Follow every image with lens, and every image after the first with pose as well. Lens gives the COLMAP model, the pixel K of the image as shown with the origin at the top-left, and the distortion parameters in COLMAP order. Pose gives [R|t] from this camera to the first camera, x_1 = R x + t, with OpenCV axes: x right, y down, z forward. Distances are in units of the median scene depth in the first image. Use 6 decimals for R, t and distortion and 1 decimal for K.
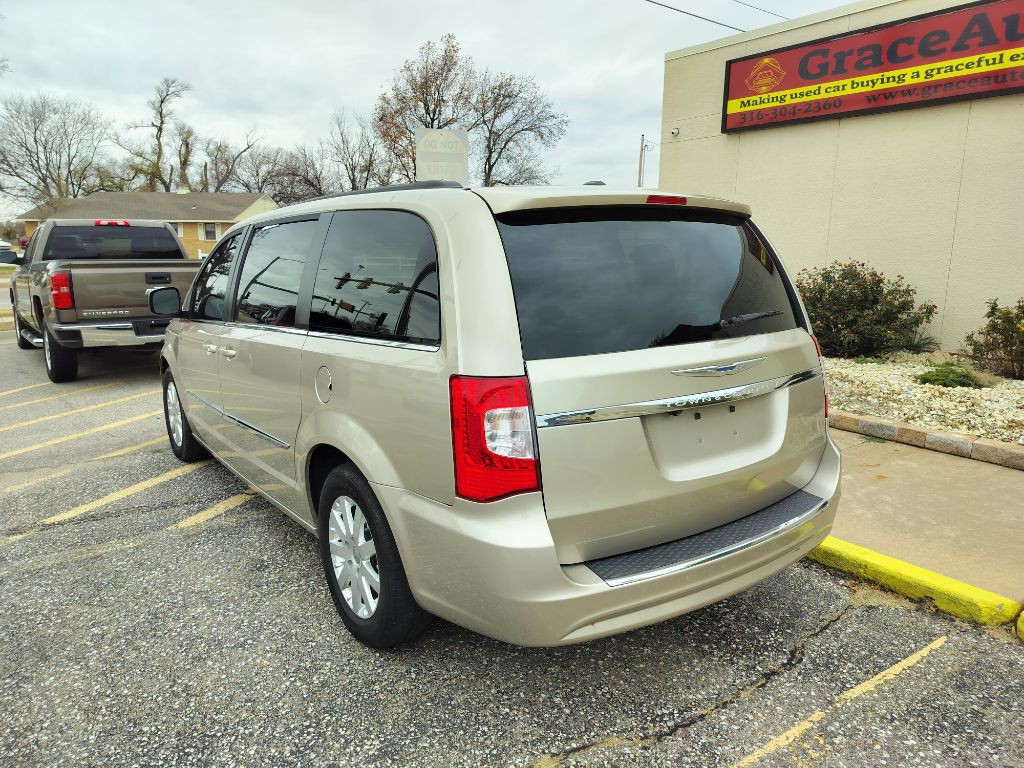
lens RADIAL K [[719.9, 0, 511.2], [0, 719.9, 384.2], [0, 0, 1]] dist [0.028181, -0.022548]
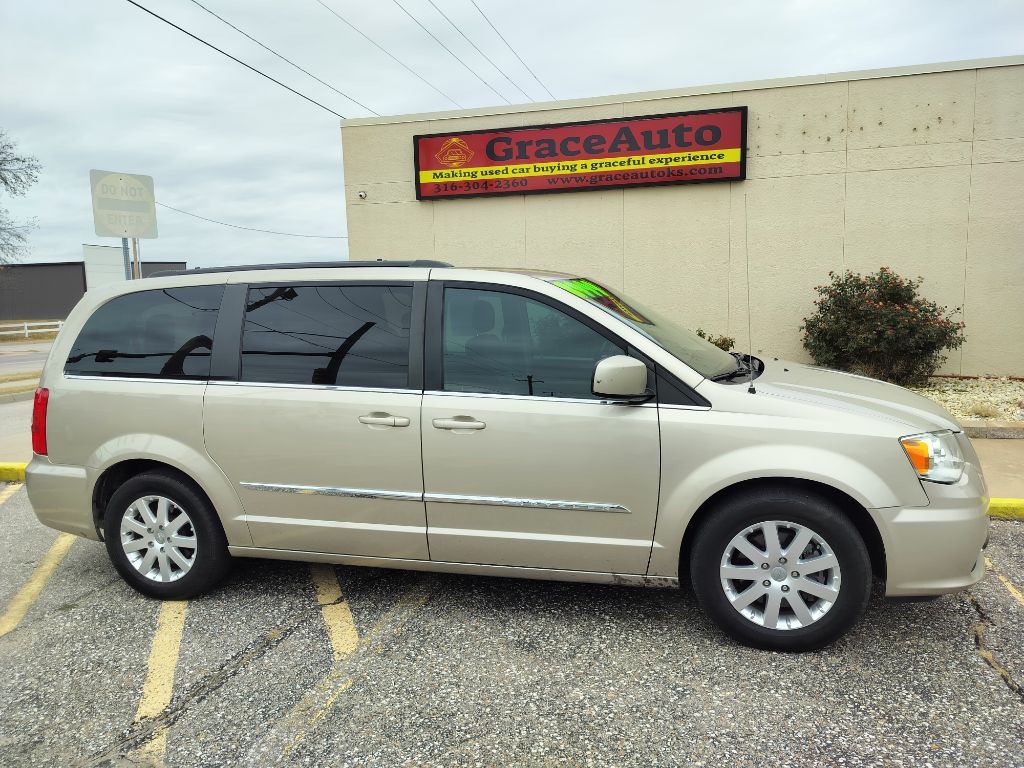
lens RADIAL K [[720.0, 0, 515.3], [0, 720.0, 386.1], [0, 0, 1]] dist [0.057706, -0.060715]
pose [[0.767686, -0.104626, 0.632228, -0.413755], [0.153528, 0.987878, -0.022941, -0.025093], [-0.622163, 0.114676, 0.774443, 0.117136]]
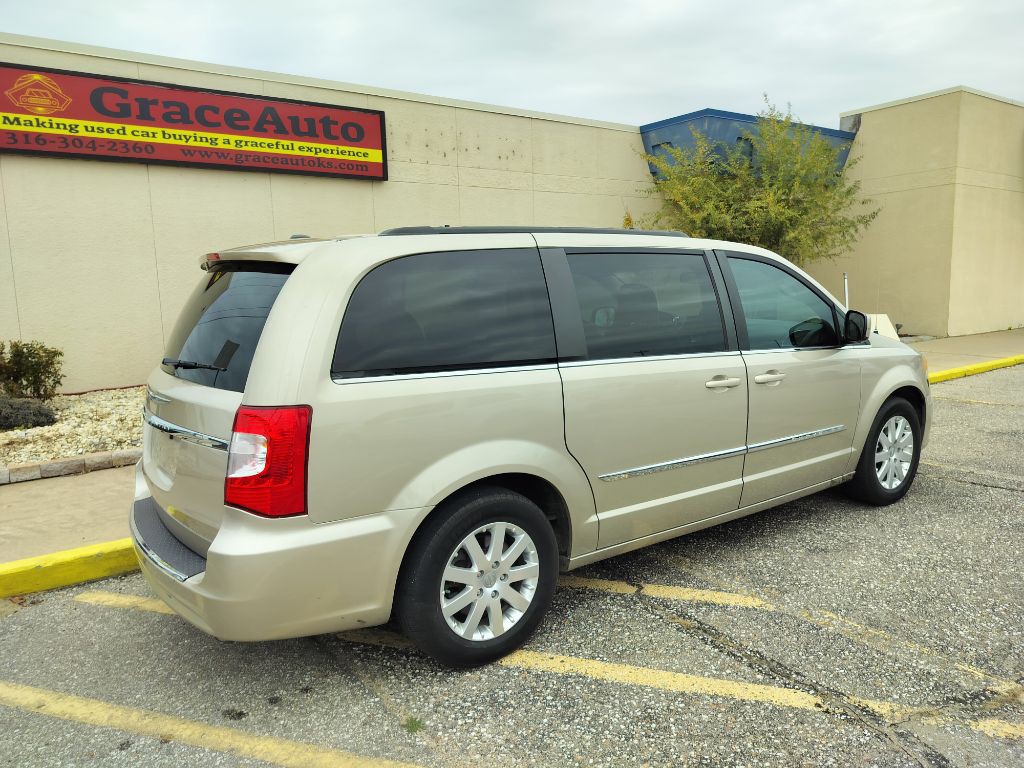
lens RADIAL K [[721.8, 0, 511.2], [0, 721.8, 382.3], [0, 0, 1]] dist [0.031431, -0.029231]
pose [[-0.001474, -0.139638, 0.990201, -0.653436], [0.220234, 0.965845, 0.136531, -0.119120], [-0.975446, 0.218278, 0.029330, 0.627277]]
